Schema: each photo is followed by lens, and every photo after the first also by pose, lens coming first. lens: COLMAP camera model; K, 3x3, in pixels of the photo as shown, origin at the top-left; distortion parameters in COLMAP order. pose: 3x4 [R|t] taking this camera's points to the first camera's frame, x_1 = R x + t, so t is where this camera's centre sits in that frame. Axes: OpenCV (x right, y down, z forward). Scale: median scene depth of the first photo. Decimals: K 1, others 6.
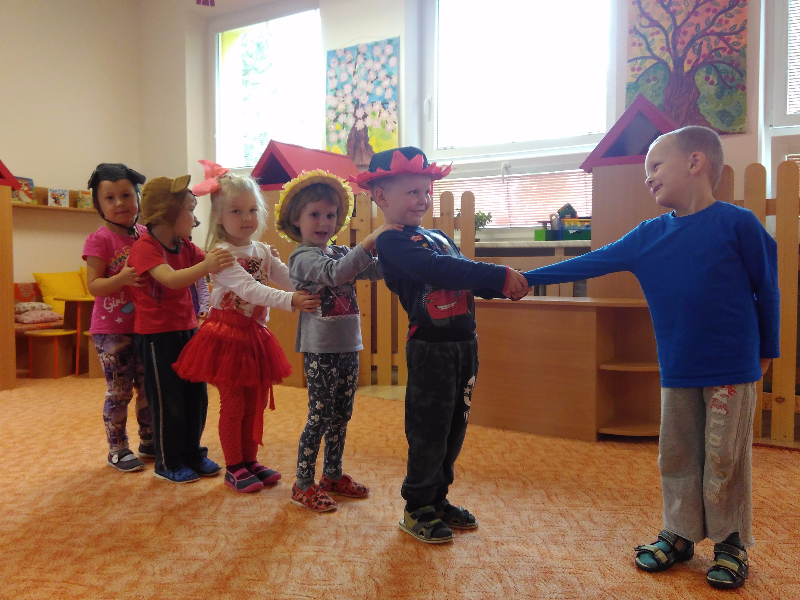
lens RADIAL K [[692.8, 0, 396.0], [0, 692.8, 288.3], [0, 0, 1]] dist [0.084637, -0.151504]
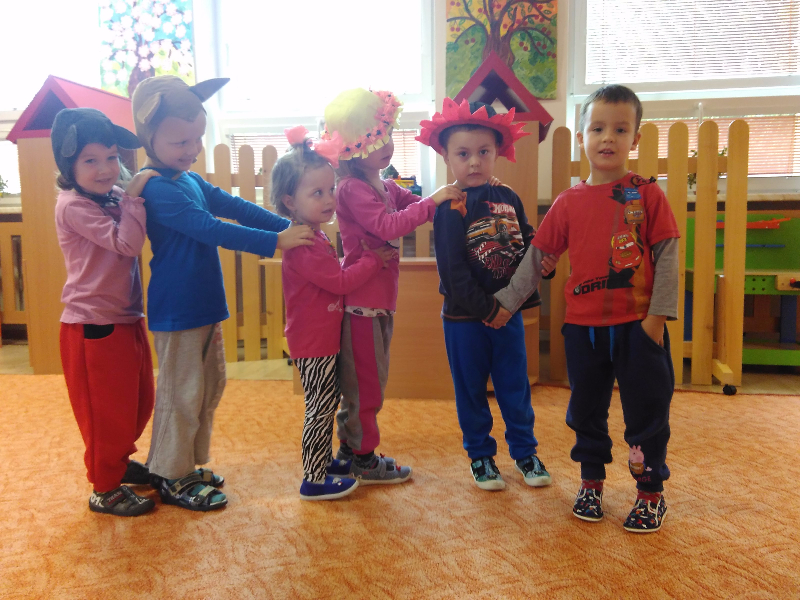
lens RADIAL K [[692.8, 0, 398.4], [0, 692.8, 296.4], [0, 0, 1]] dist [0.084637, -0.151504]
pose [[0.925397, -0.047942, 0.375955, -0.129764], [0.025936, 0.997652, 0.063381, 0.003681], [-0.378111, -0.048902, 0.924468, 0.087909]]
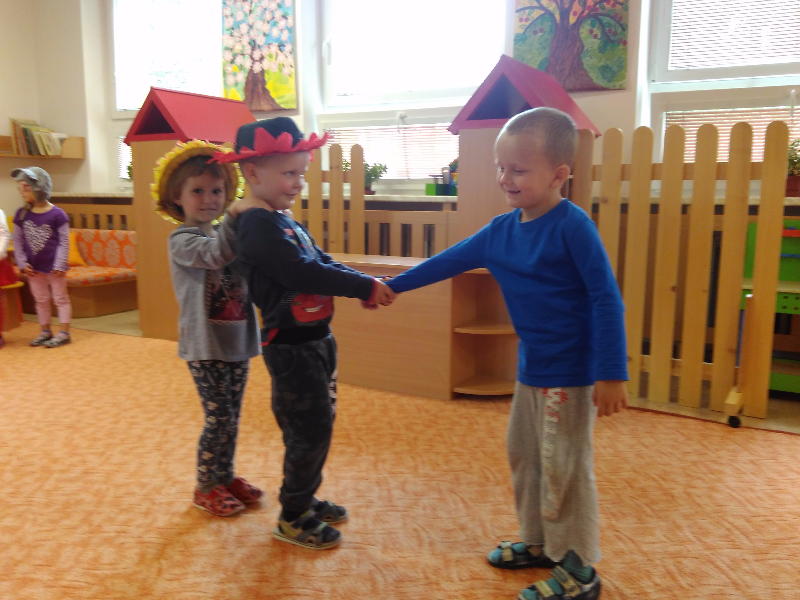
lens RADIAL K [[692.8, 0, 398.0], [0, 692.8, 292.0], [0, 0, 1]] dist [0.084637, -0.151504]
pose [[0.998340, -0.005421, 0.057343, 0.110119], [-0.000804, 0.994152, 0.107986, -0.039713], [-0.057593, -0.107853, 0.992497, -0.004983]]
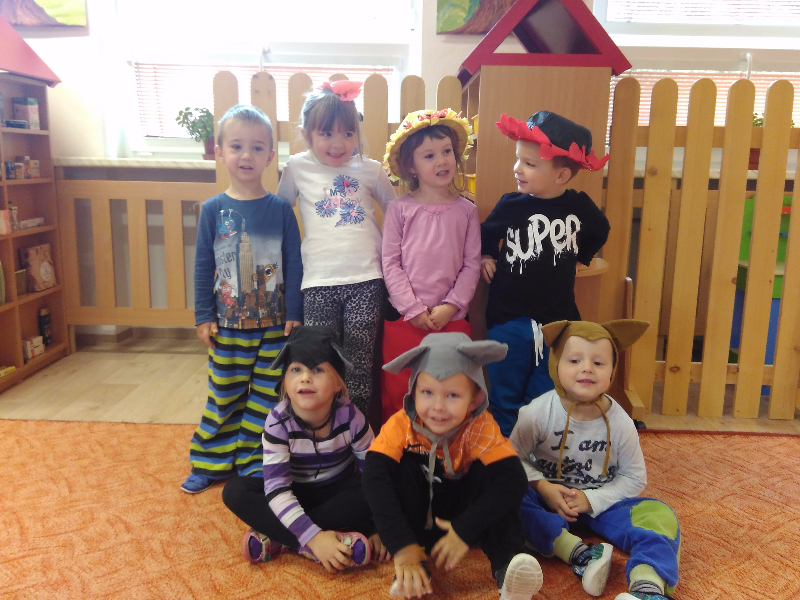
lens RADIAL K [[701.8, 0, 402.8], [0, 701.8, 289.2], [0, 0, 1]] dist [0.049983, -0.084414]
pose [[0.850986, -0.076870, 0.519532, -0.127382], [0.002241, 0.989753, 0.142774, -0.044776], [-0.525184, -0.120335, 0.842438, 0.349275]]
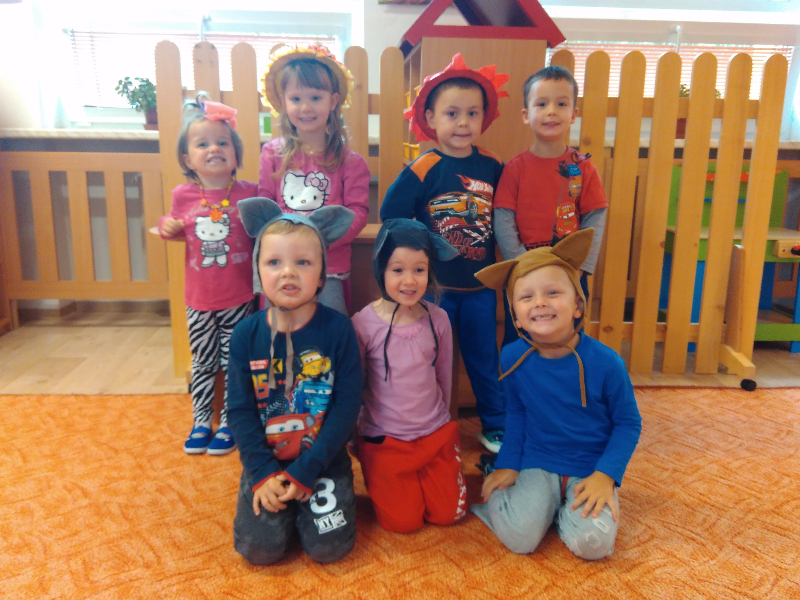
lens RADIAL K [[701.8, 0, 401.7], [0, 701.8, 290.4], [0, 0, 1]] dist [0.049983, -0.084414]
pose [[0.808844, -0.115204, 0.576628, -0.137400], [0.007607, 0.982588, 0.185640, -0.044778], [-0.587975, -0.145767, 0.795637, 0.333525]]
